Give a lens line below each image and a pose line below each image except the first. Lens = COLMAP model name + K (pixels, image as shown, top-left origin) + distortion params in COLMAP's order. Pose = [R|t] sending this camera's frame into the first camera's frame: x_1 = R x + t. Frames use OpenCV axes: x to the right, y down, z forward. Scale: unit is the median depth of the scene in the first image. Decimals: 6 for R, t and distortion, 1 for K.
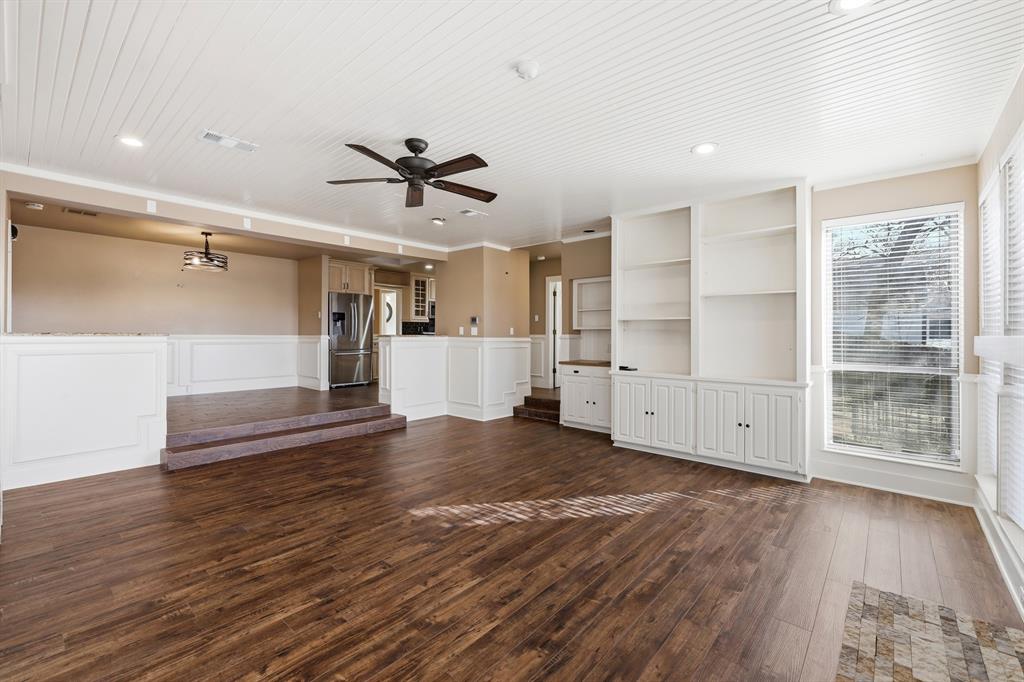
lens RADIAL K [[435.0, 0, 505.1], [0, 435.0, 336.9], [0, 0, 1]] dist [0.001220, 0.000031]
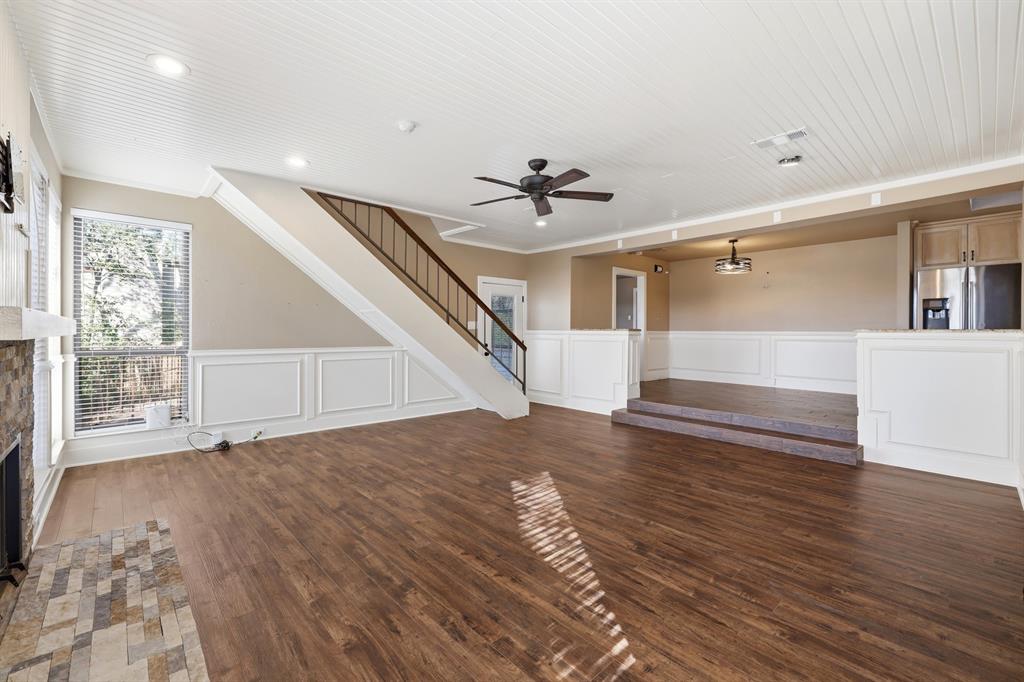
lens RADIAL K [[435.0, 0, 505.1], [0, 435.0, 336.9], [0, 0, 1]] dist [0.001220, 0.000031]
pose [[-0.113343, 0.007241, -0.993529, 0.967748], [-0.008509, 0.999930, 0.008259, 0.013818], [0.993519, 0.009390, -0.113274, 1.044065]]
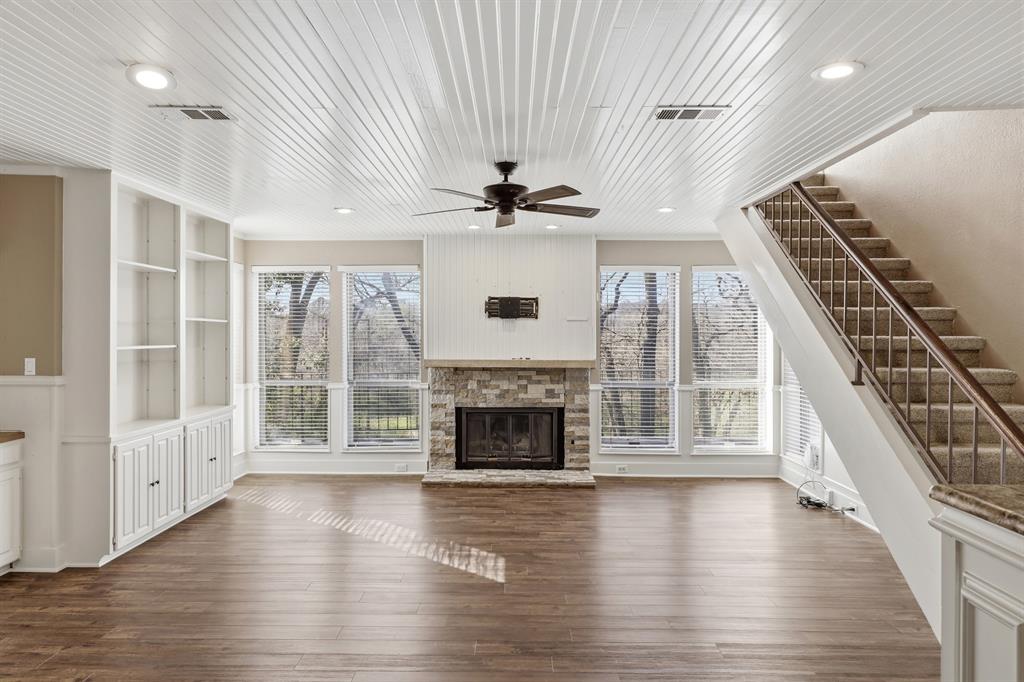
lens RADIAL K [[655.5, 0, 512.0], [0, 655.5, 341.0], [0, 0, 1]] dist [-0.001050, 0.000574]
pose [[-0.658867, -0.017773, 0.752050, -1.230894], [-0.002751, 0.999771, 0.021218, -0.114615], [-0.752255, 0.011911, -0.658765, 1.874268]]
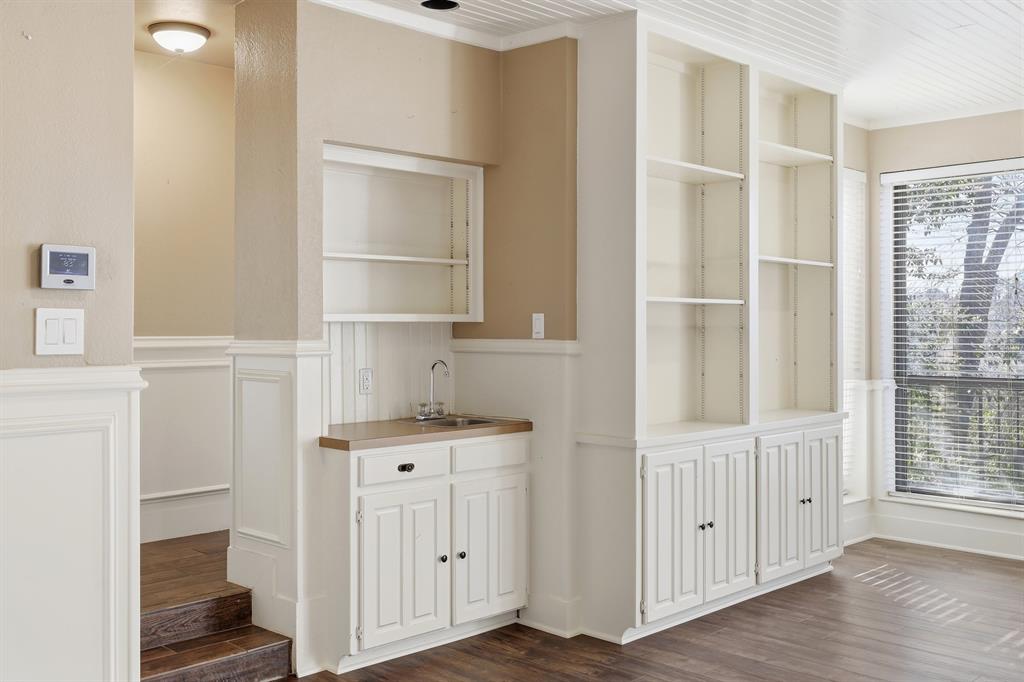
lens RADIAL K [[999.9, 0, 460.9], [0, 999.9, 323.7], [0, 0, 1]] dist [-0.000770, -0.009467]
pose [[0.078924, -0.003394, 0.996875, -0.961312], [0.005110, 0.999982, 0.003000, -0.036480], [-0.996868, 0.004857, 0.078940, 1.725898]]
